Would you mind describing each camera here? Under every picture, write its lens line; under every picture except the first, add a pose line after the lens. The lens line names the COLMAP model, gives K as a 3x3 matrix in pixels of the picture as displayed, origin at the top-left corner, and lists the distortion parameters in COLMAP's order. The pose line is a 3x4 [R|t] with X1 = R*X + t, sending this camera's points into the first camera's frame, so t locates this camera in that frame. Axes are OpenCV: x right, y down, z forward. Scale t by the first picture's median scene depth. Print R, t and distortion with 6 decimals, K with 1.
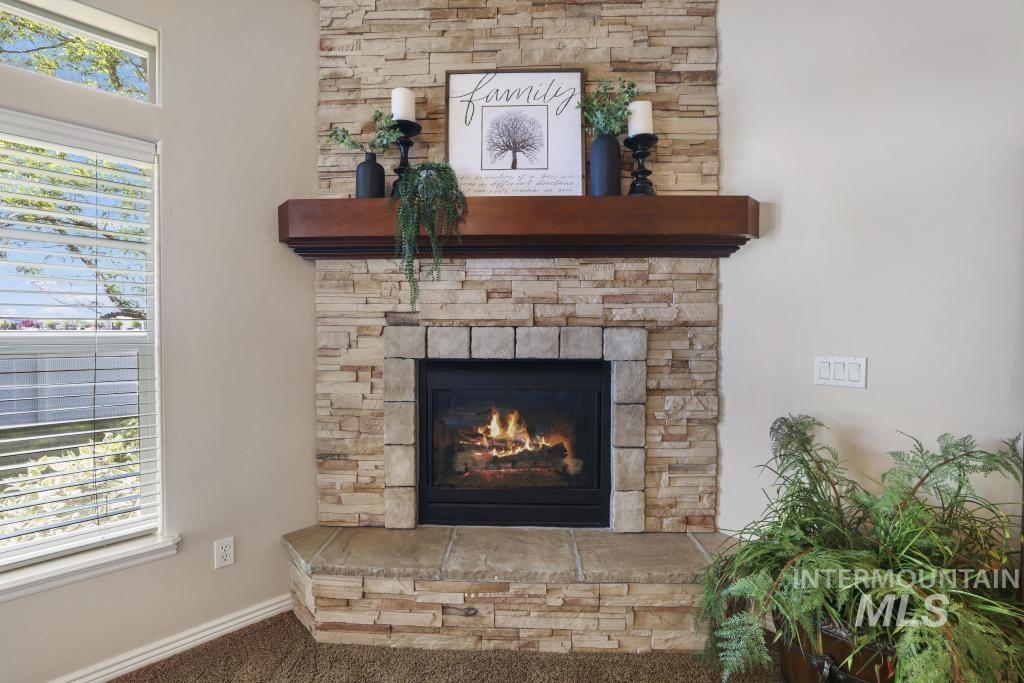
lens RADIAL K [[440.2, 0, 510.7], [0, 440.2, 345.8], [0, 0, 1]] dist [-0.033742, 0.005091]
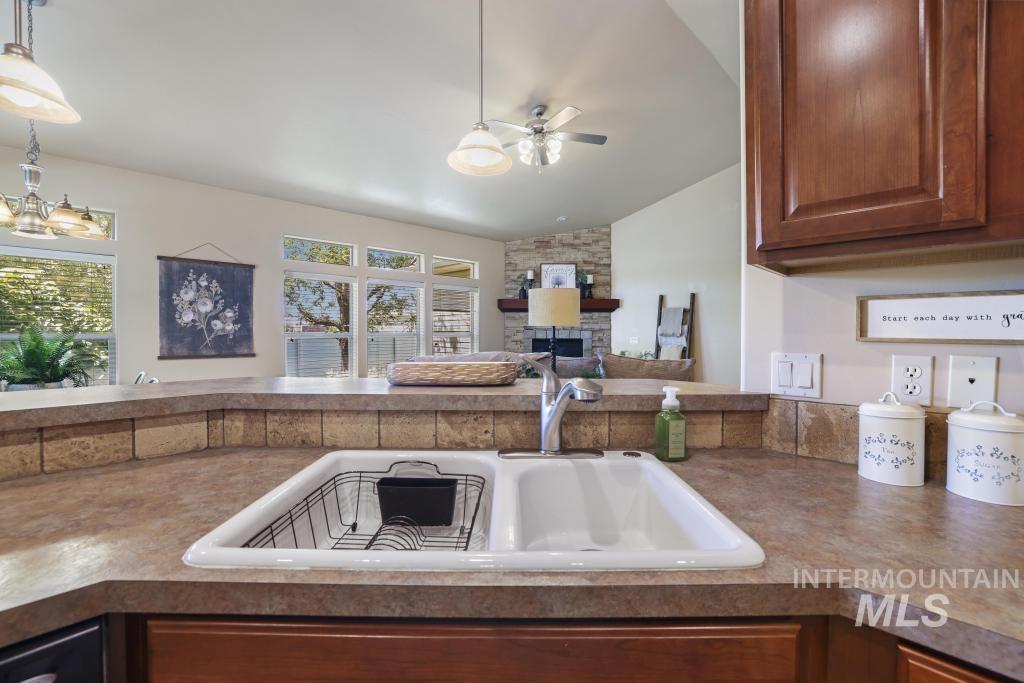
lens RADIAL K [[440.2, 0, 501.0], [0, 440.2, 340.6], [0, 0, 1]] dist [-0.033742, 0.005091]
pose [[0.999455, -0.002505, 0.032927, -0.623591], [0.002394, 0.999991, 0.003425, 0.033044], [-0.032935, -0.003344, 0.999452, -2.862212]]
